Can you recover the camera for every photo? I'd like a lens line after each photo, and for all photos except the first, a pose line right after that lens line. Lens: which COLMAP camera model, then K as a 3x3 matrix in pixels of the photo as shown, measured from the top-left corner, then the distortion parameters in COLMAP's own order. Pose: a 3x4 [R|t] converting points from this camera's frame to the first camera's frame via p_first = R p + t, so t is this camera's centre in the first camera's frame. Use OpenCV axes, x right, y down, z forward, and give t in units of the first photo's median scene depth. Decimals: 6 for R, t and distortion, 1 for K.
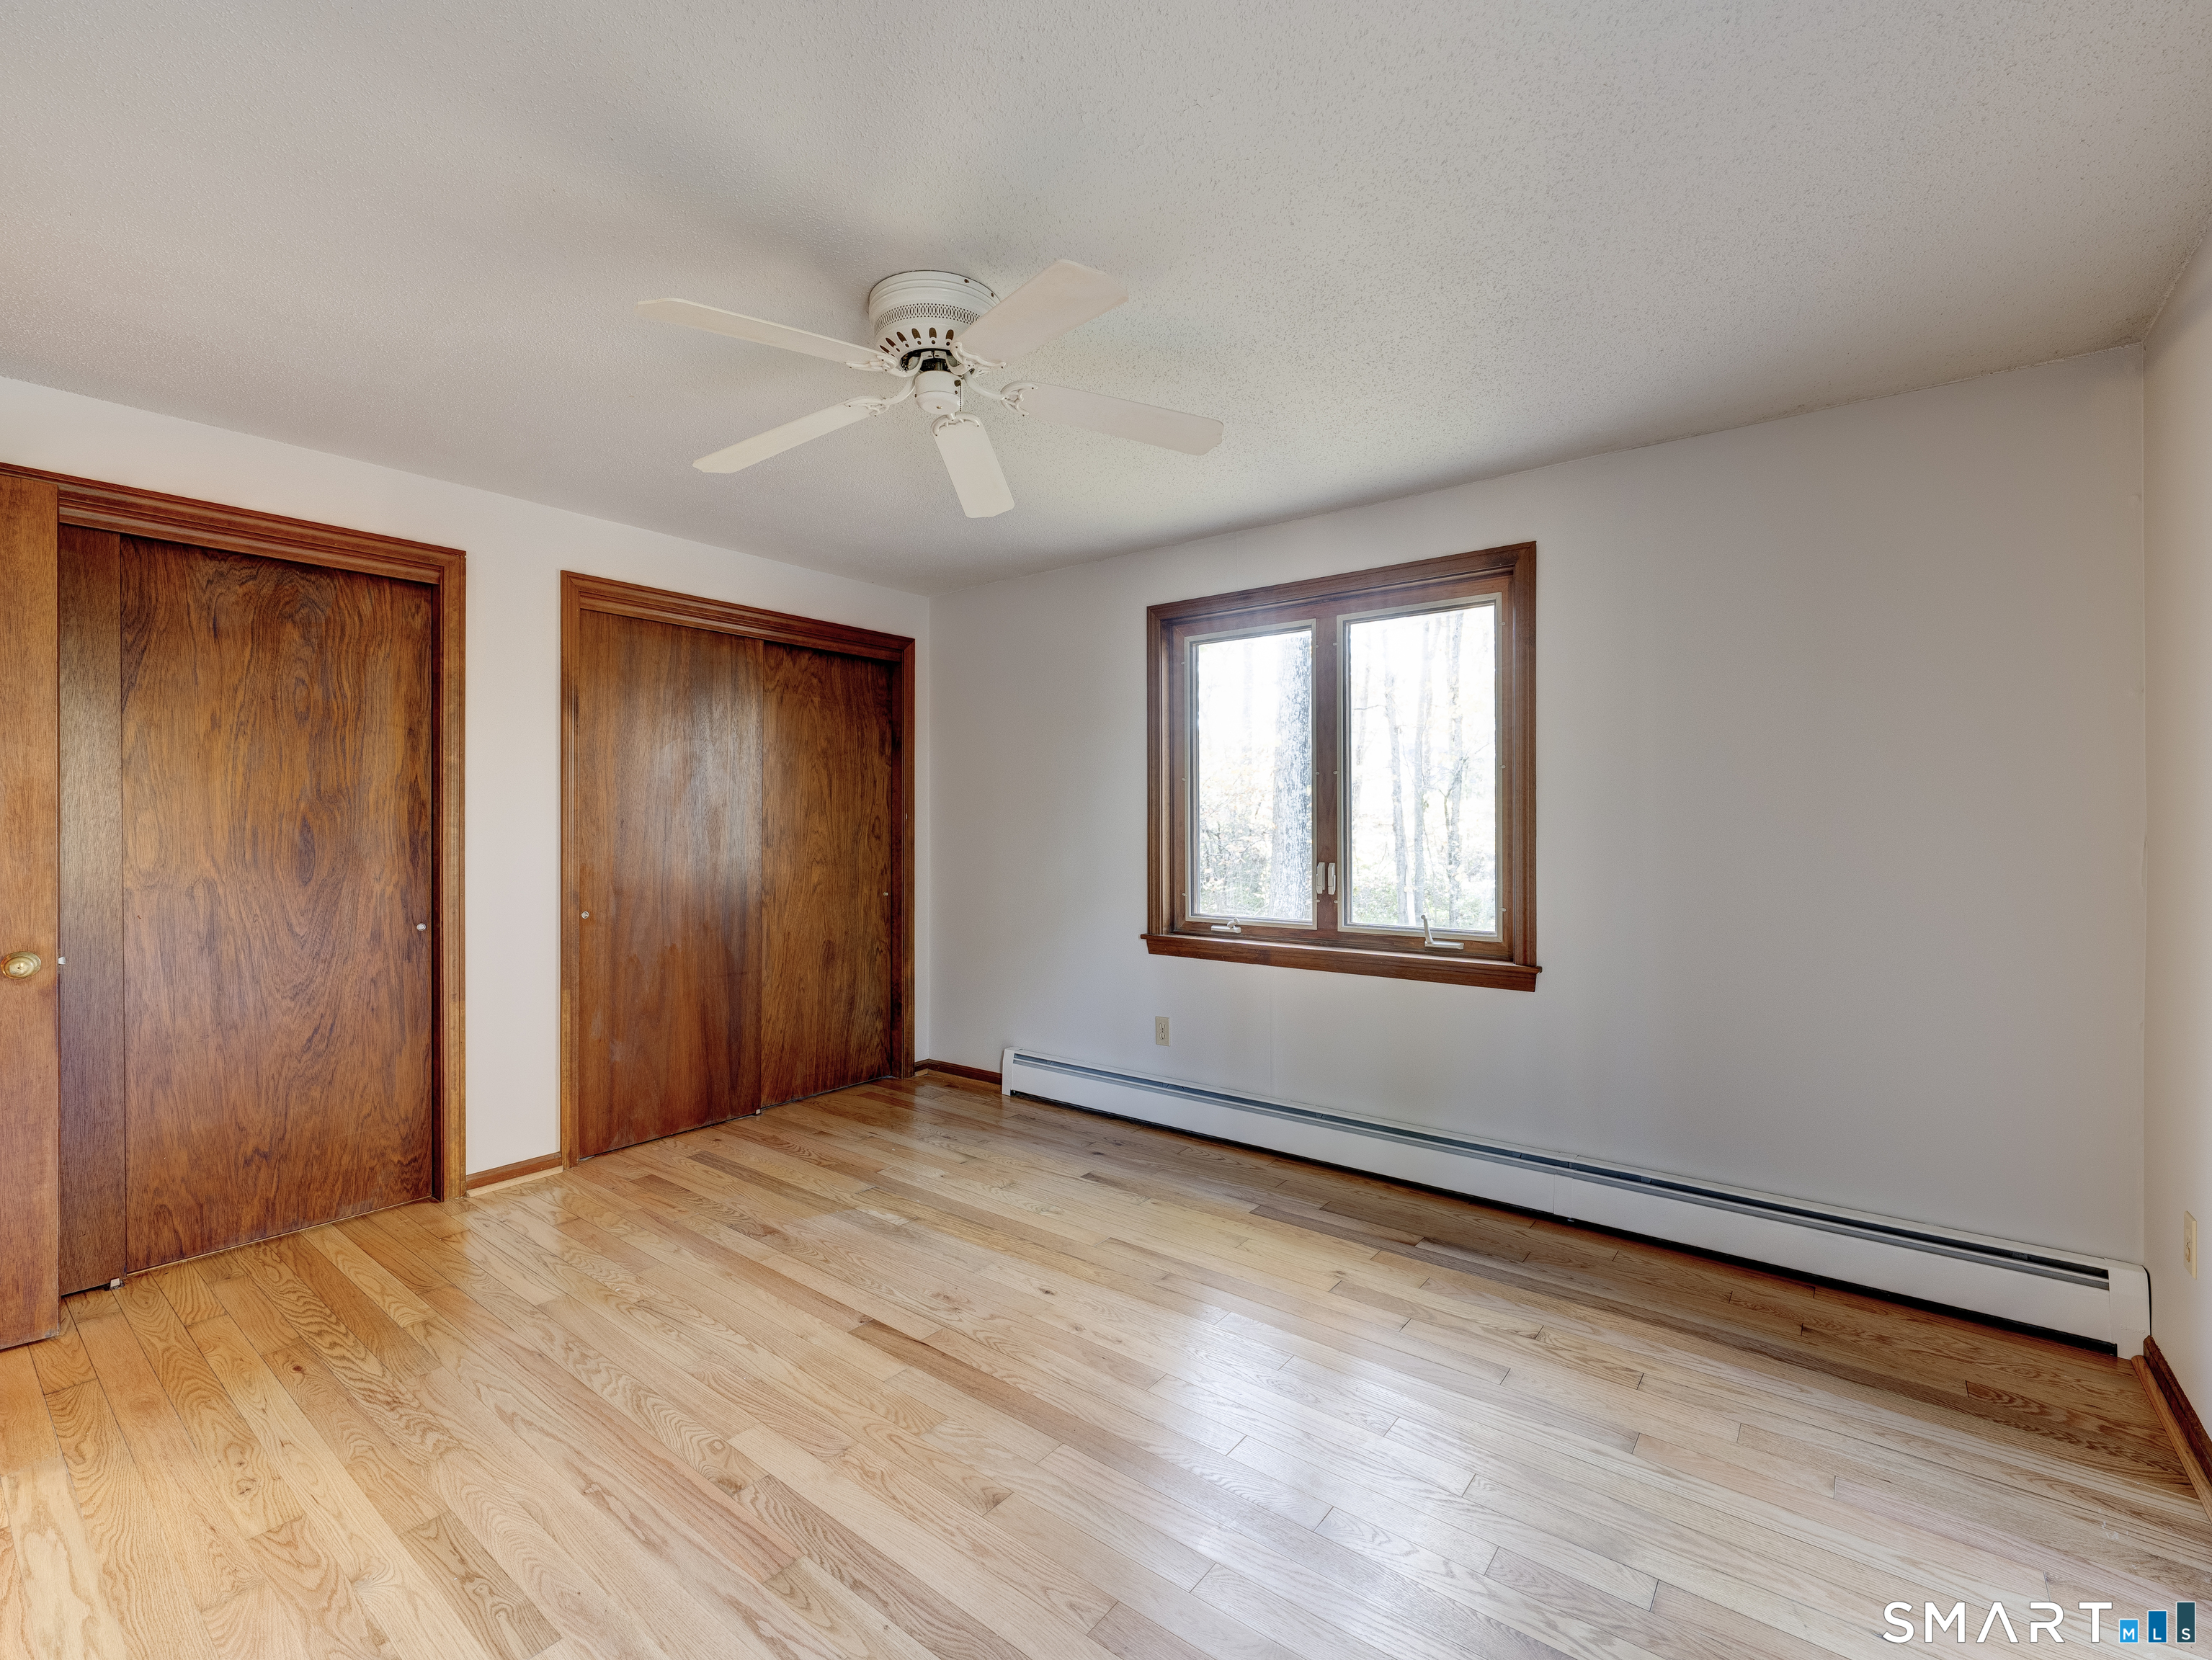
lens RADIAL K [[994.0, 0, 1104.8], [0, 994.0, 836.6], [0, 0, 1]] dist [0.000267, 0.000017]
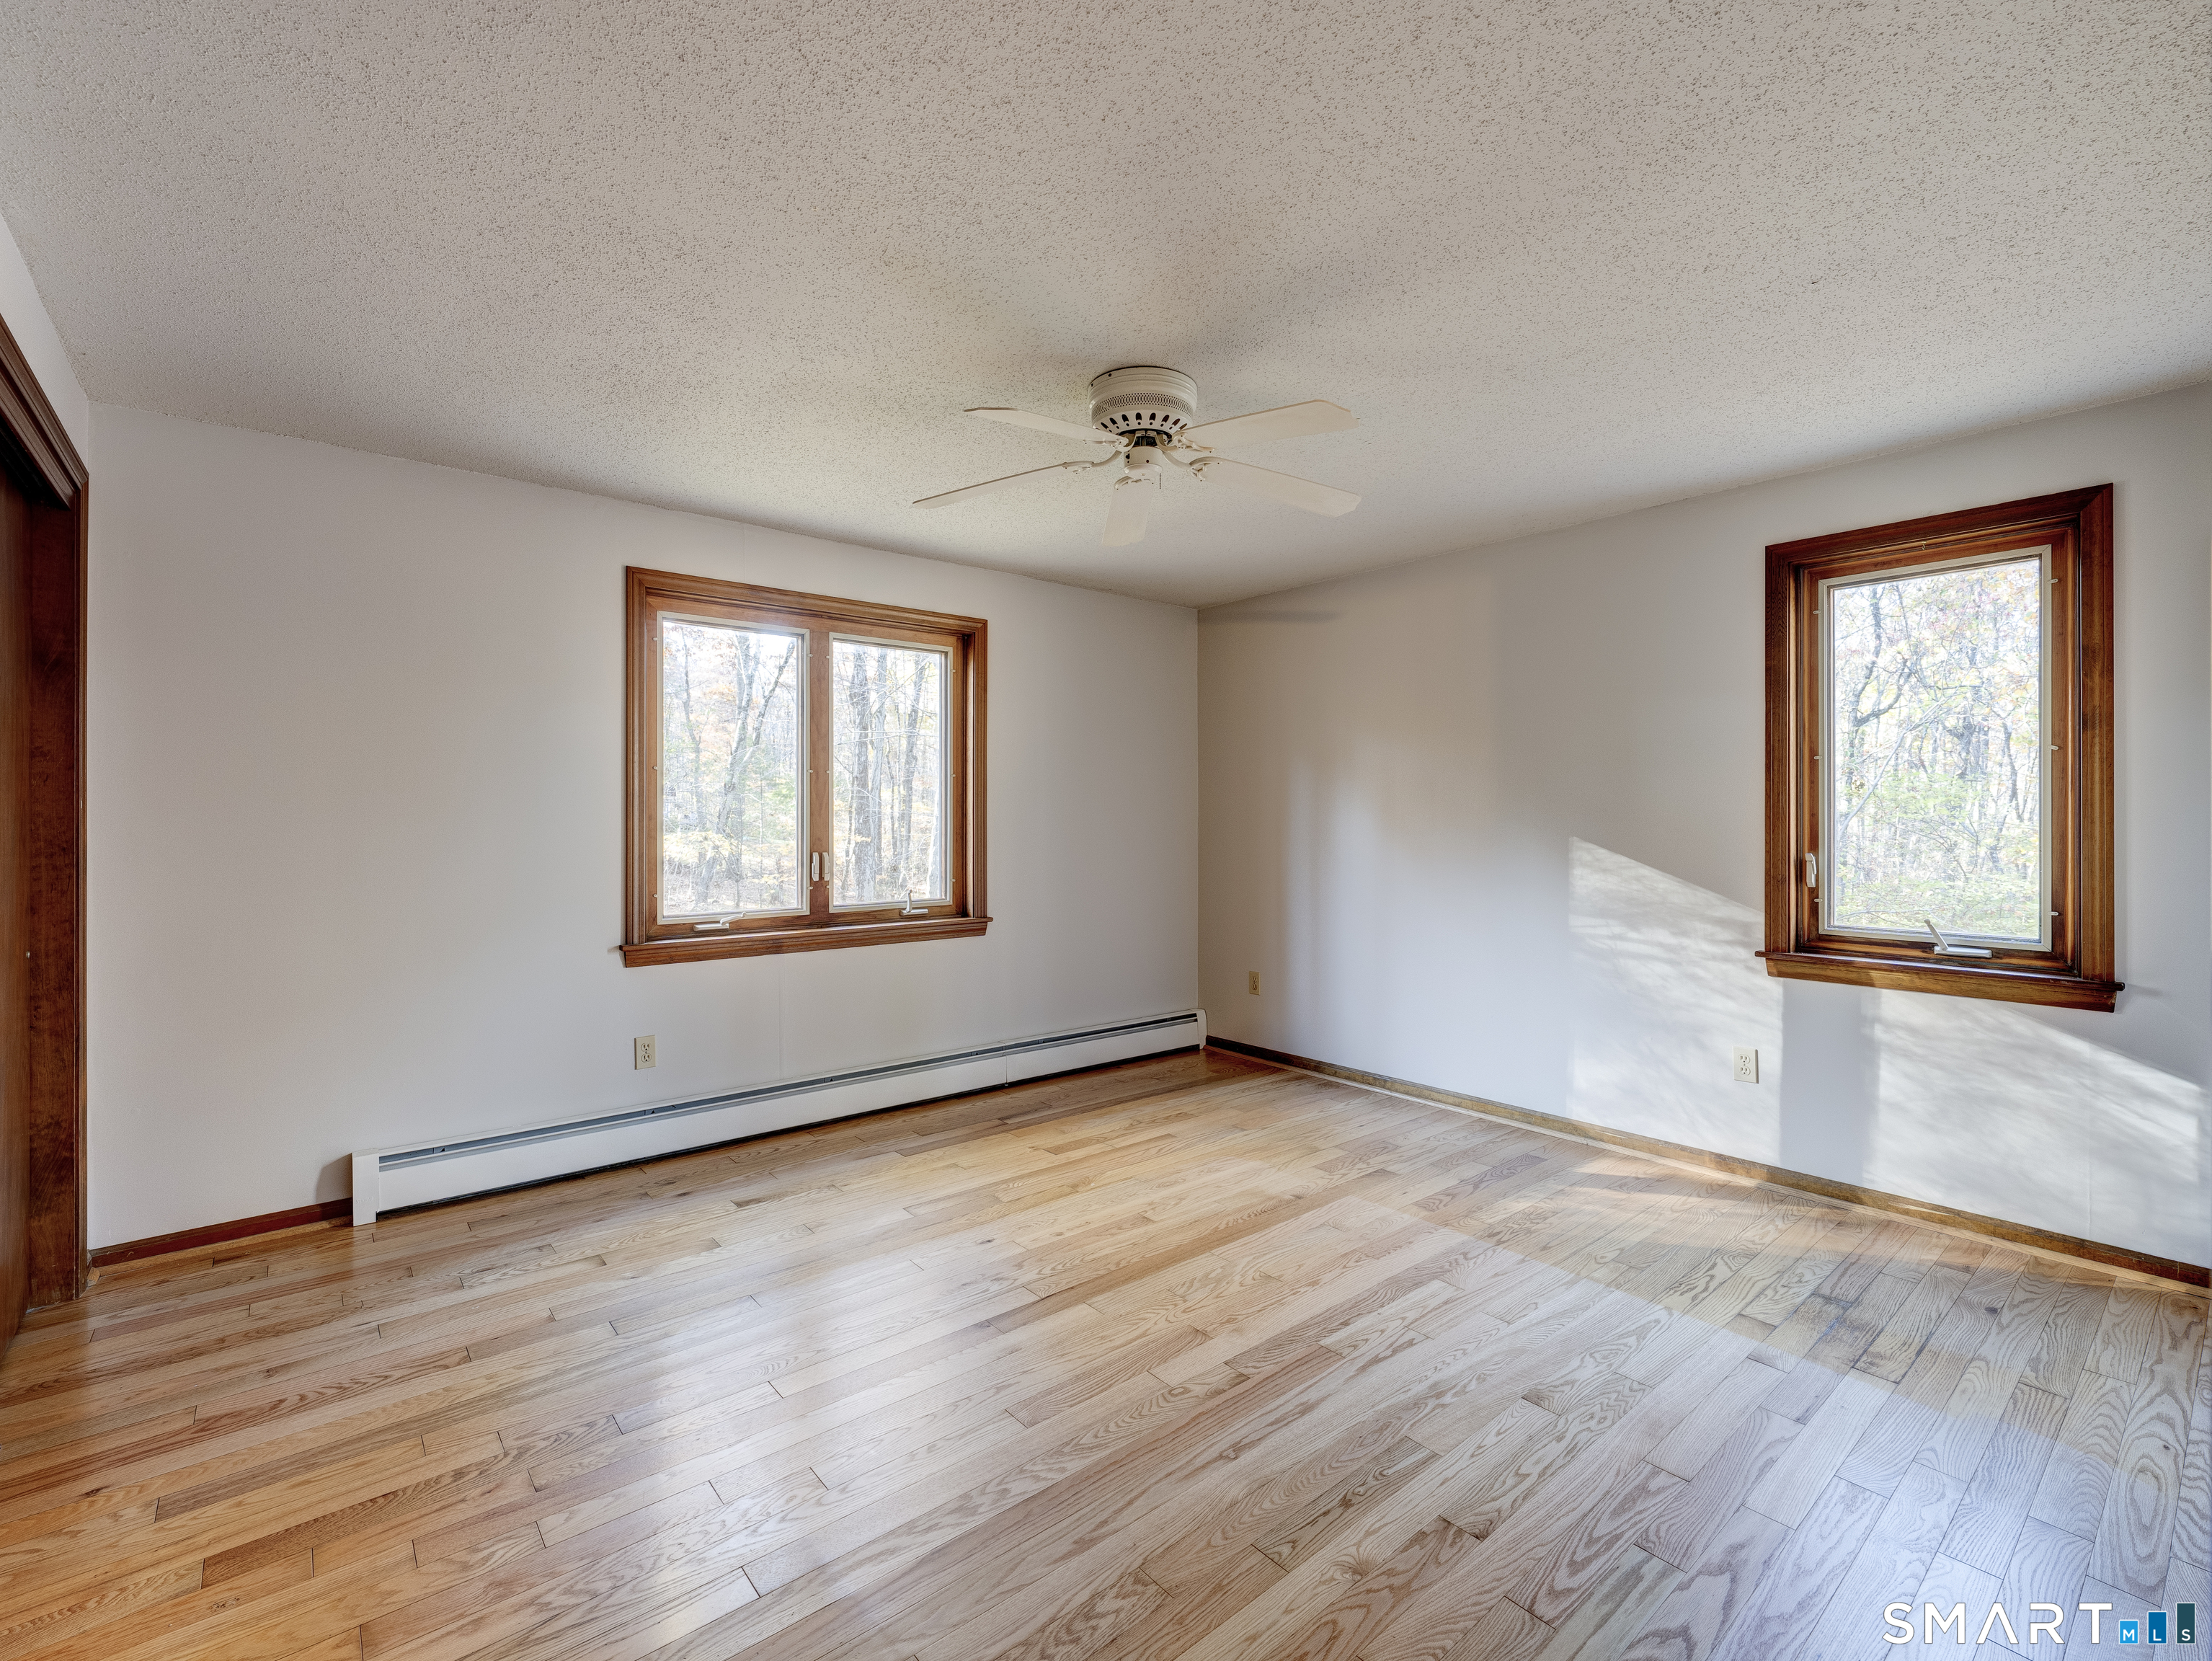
lens RADIAL K [[982.4, 0, 1106.0], [0, 982.4, 830.5], [0, 0, 1]] dist [0.001079, 0.000234]
pose [[0.203176, -0.010108, 0.979090, -0.827031], [0.010916, 0.999908, 0.008058, -0.003999], [-0.979081, 0.009051, 0.203267, 0.488242]]
